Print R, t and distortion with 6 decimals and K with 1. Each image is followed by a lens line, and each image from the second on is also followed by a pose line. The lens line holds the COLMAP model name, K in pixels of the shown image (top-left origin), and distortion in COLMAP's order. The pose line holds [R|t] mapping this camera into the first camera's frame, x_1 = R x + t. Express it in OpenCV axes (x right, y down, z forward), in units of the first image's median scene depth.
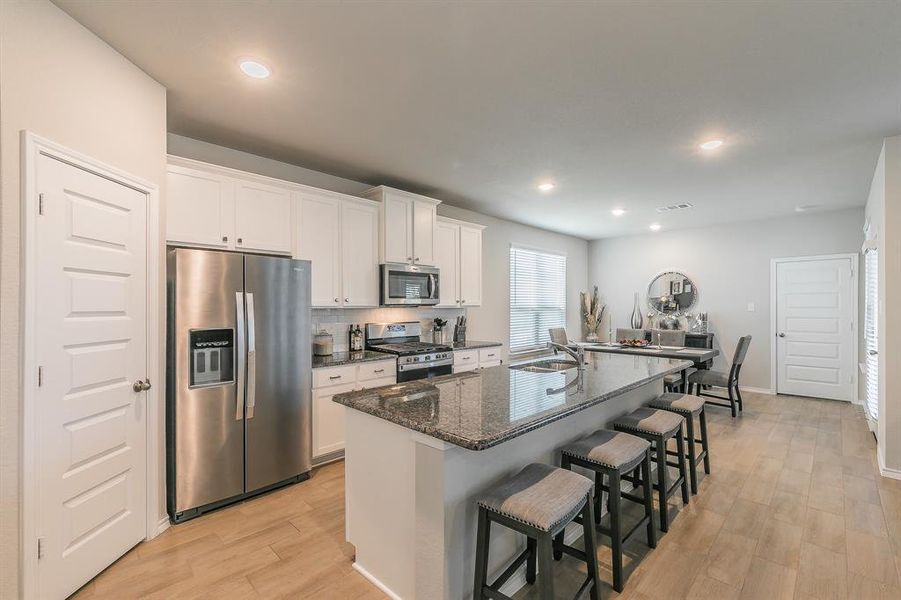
lens RADIAL K [[390.3, 0, 450.3], [0, 390.3, 306.4], [0, 0, 1]] dist [-0.001519, -0.000210]
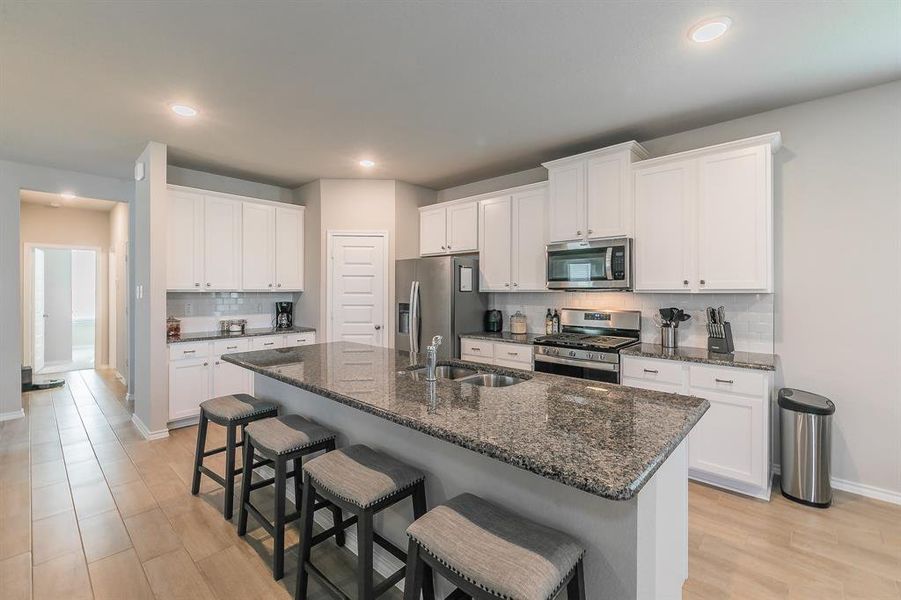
lens RADIAL K [[373.6, 0, 446.7], [0, 373.6, 292.1], [0, 0, 1]] dist [-0.001321, -0.000154]
pose [[0.051593, 0.004344, -0.998659, 0.710019], [-0.002573, 0.999988, 0.004217, 0.000842], [0.998665, 0.002352, 0.051603, 0.702310]]
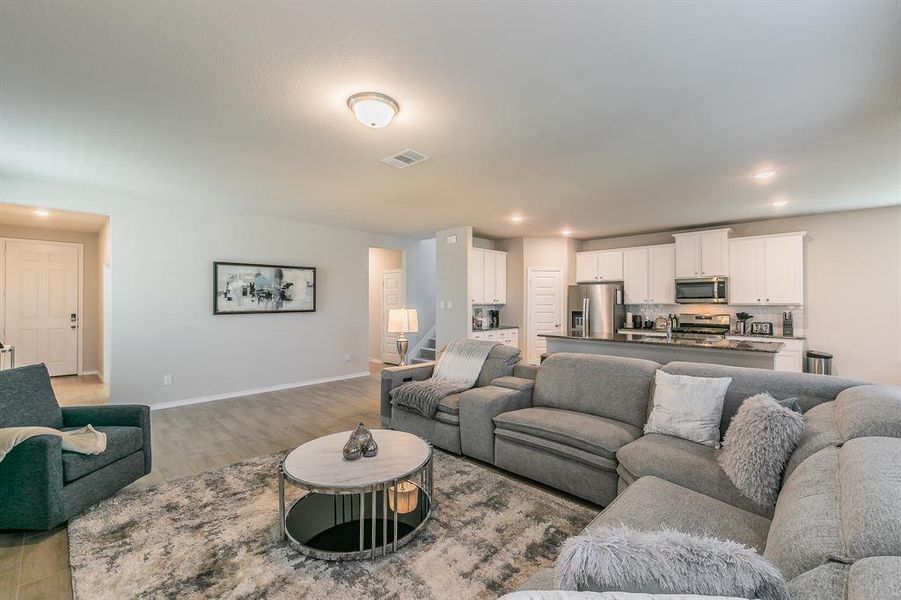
lens RADIAL K [[369.5, 0, 447.0], [0, 369.5, 301.1], [0, 0, 1]] dist [-0.000158, 0.000106]
pose [[0.020878, -0.003405, -0.999776, 1.435814], [-0.002137, 0.999992, -0.003450, -0.003378], [0.999780, 0.002208, 0.020870, -0.049874]]
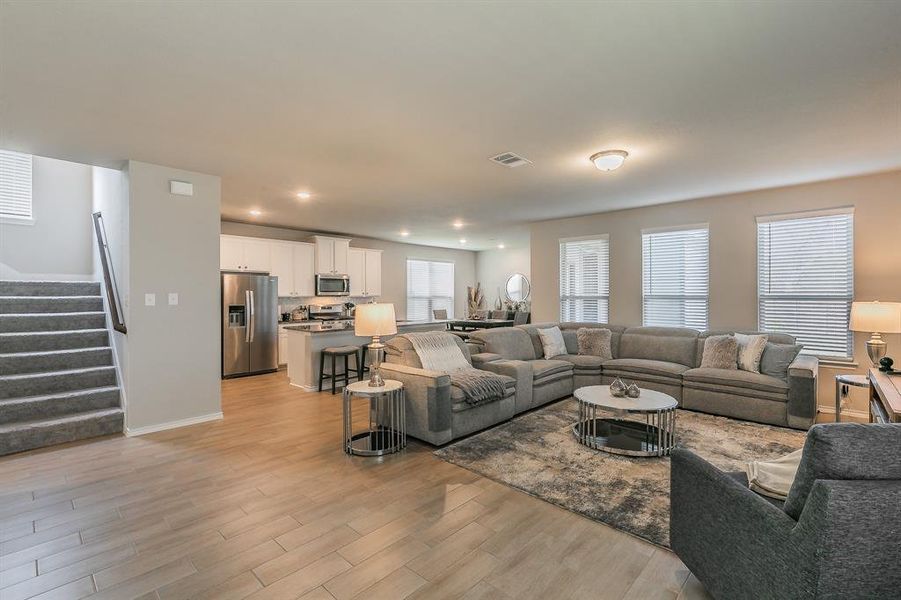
lens RADIAL K [[402.8, 0, 455.3], [0, 402.8, 295.9], [0, 0, 1]] dist [0.000025, -0.000199]
pose [[0.999597, -0.001895, 0.028311, 0.471668], [0.001891, 0.999998, 0.000181, -0.000364], [-0.028311, -0.000127, 0.999599, -1.062700]]
